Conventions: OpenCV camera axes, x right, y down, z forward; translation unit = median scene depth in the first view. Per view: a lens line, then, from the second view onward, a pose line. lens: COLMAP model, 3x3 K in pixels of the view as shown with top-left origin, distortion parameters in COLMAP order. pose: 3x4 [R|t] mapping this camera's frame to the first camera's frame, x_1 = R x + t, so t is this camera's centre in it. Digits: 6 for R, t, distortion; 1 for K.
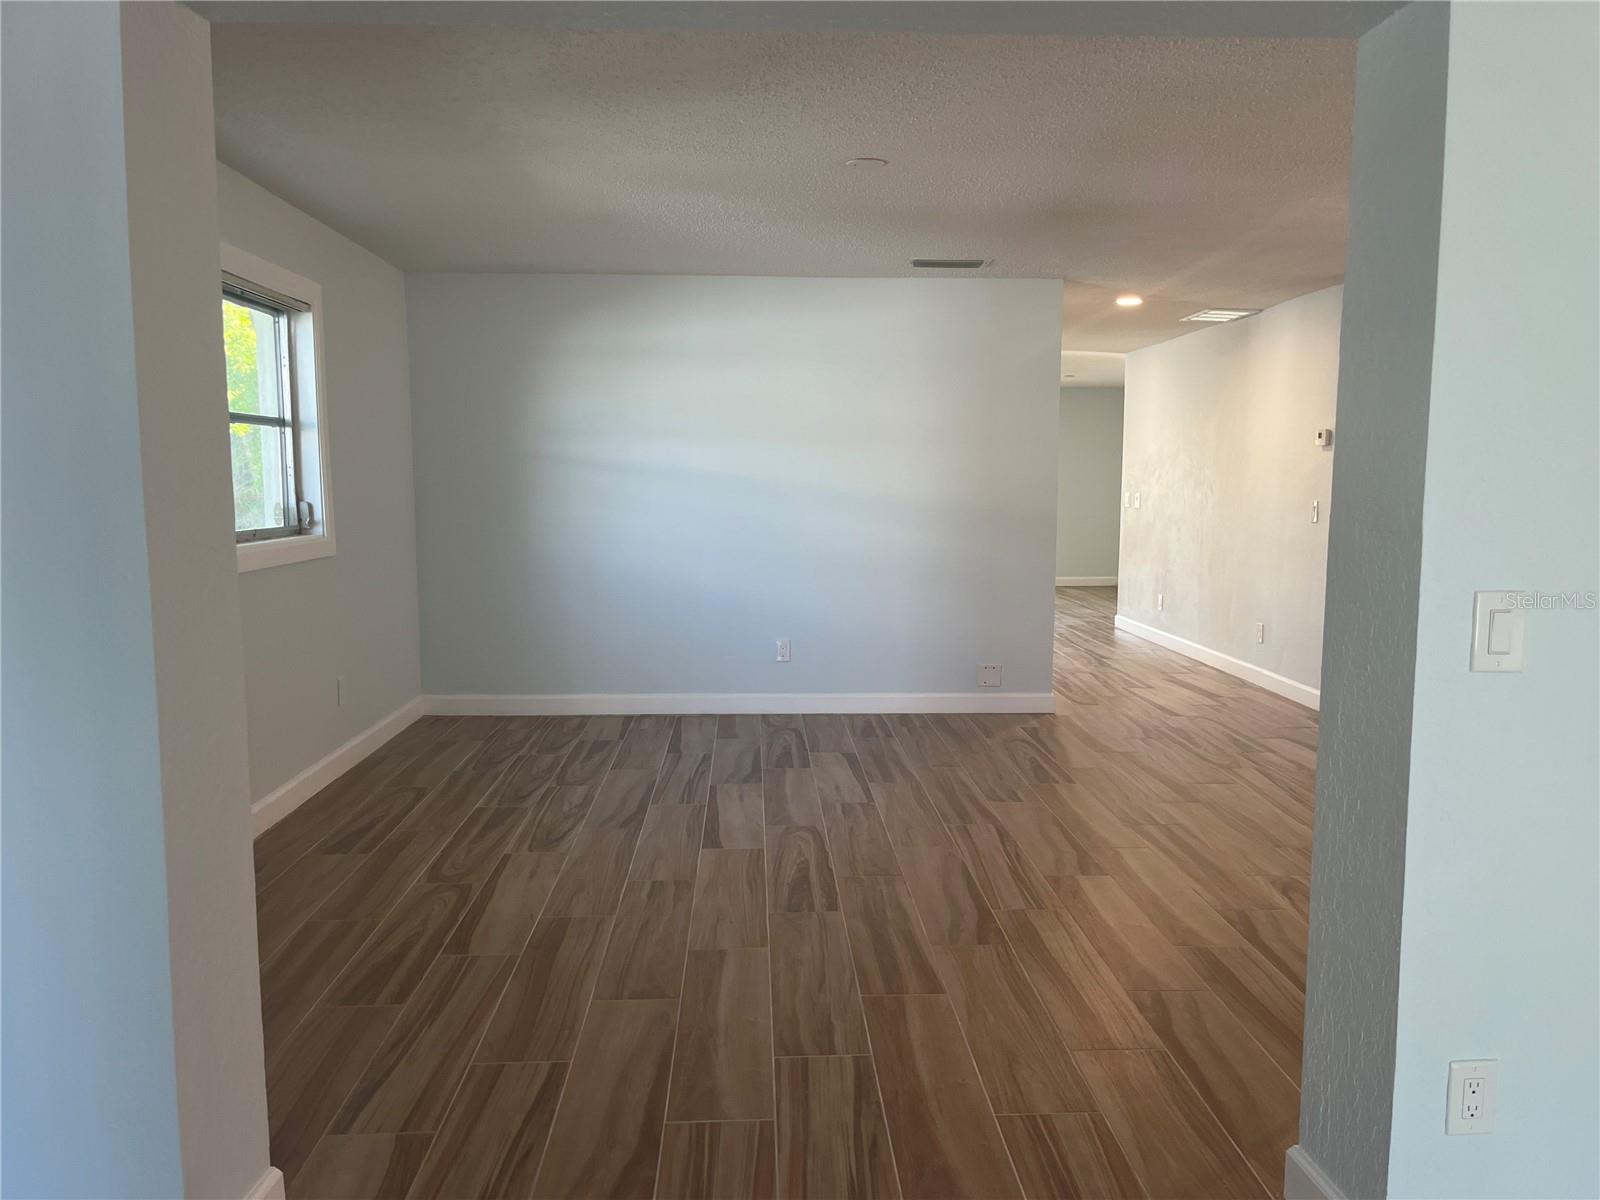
lens RADIAL K [[1206.8, 0, 795.8], [0, 1206.8, 601.1], [0, 0, 1]] dist [0.050321, -0.084419]
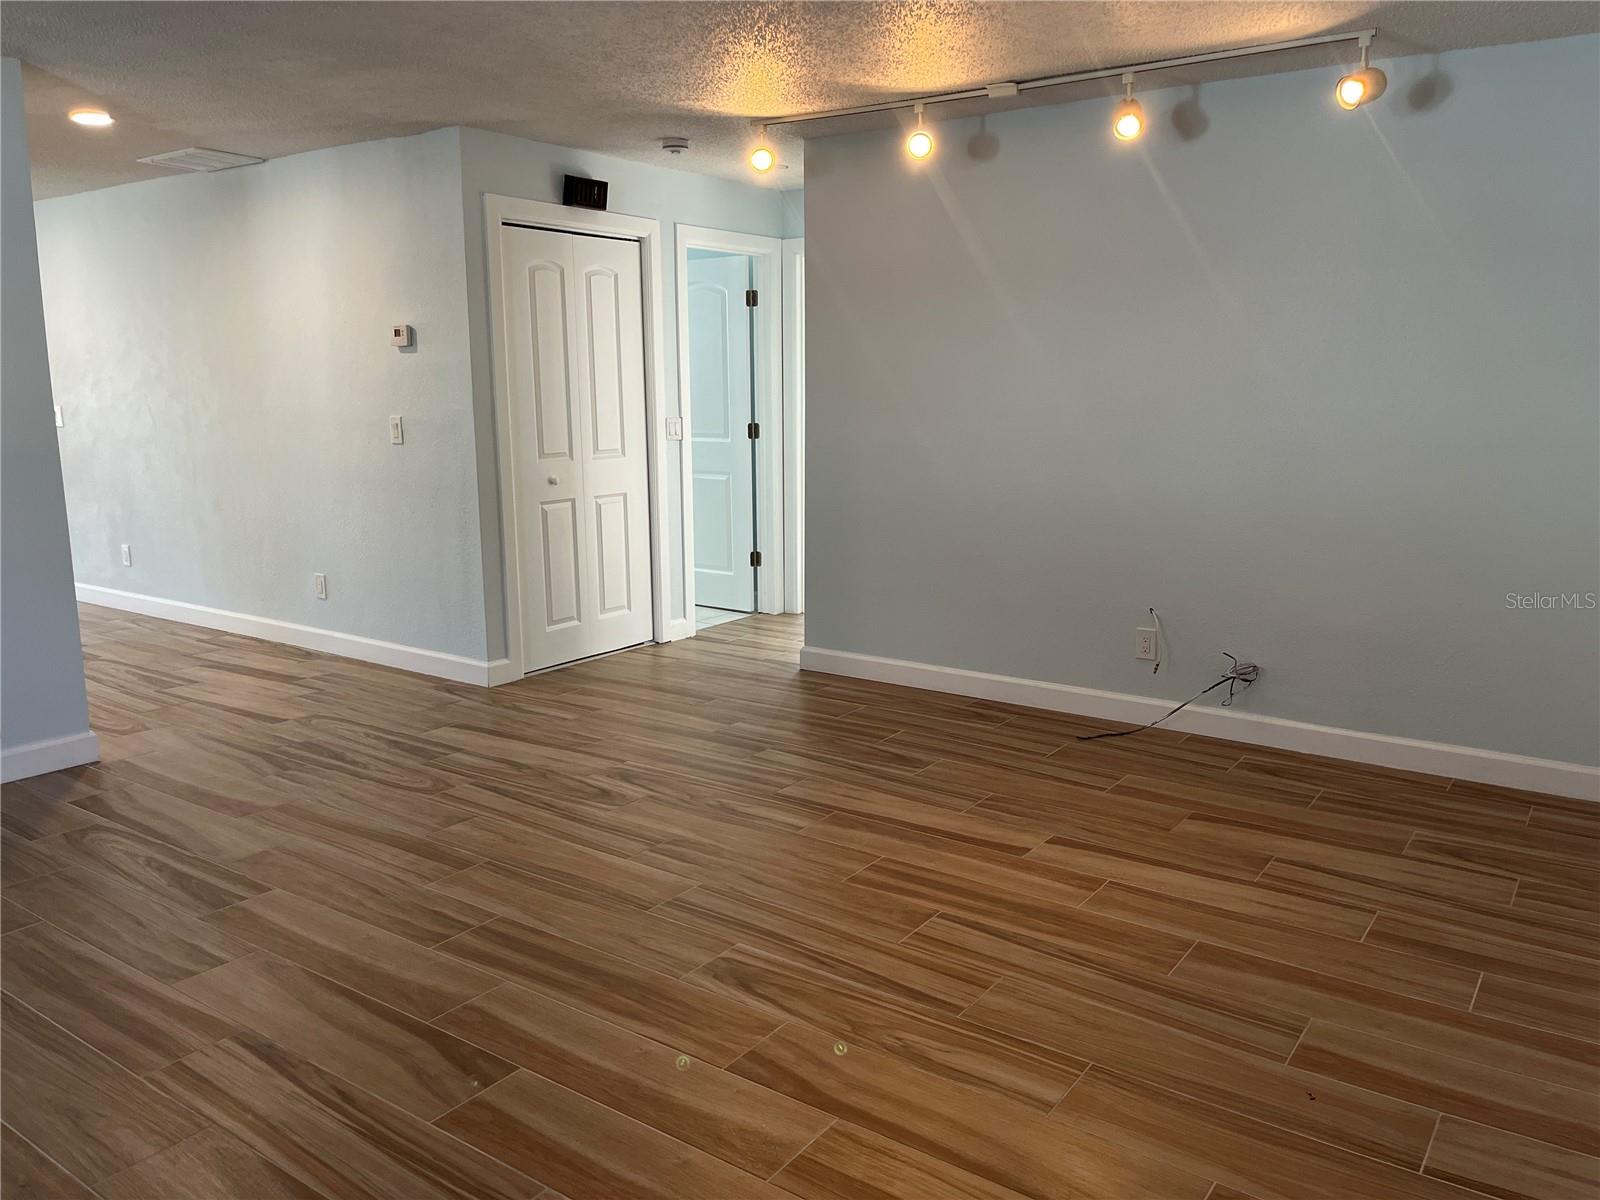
lens RADIAL K [[1206.8, 0, 807.4], [0, 1206.8, 610.5], [0, 0, 1]] dist [0.050321, -0.084419]
pose [[0.596119, -0.152582, 0.788264, -0.067991], [0.080888, 0.988194, 0.130111, -0.045682], [-0.798811, -0.013801, 0.601424, 0.361003]]
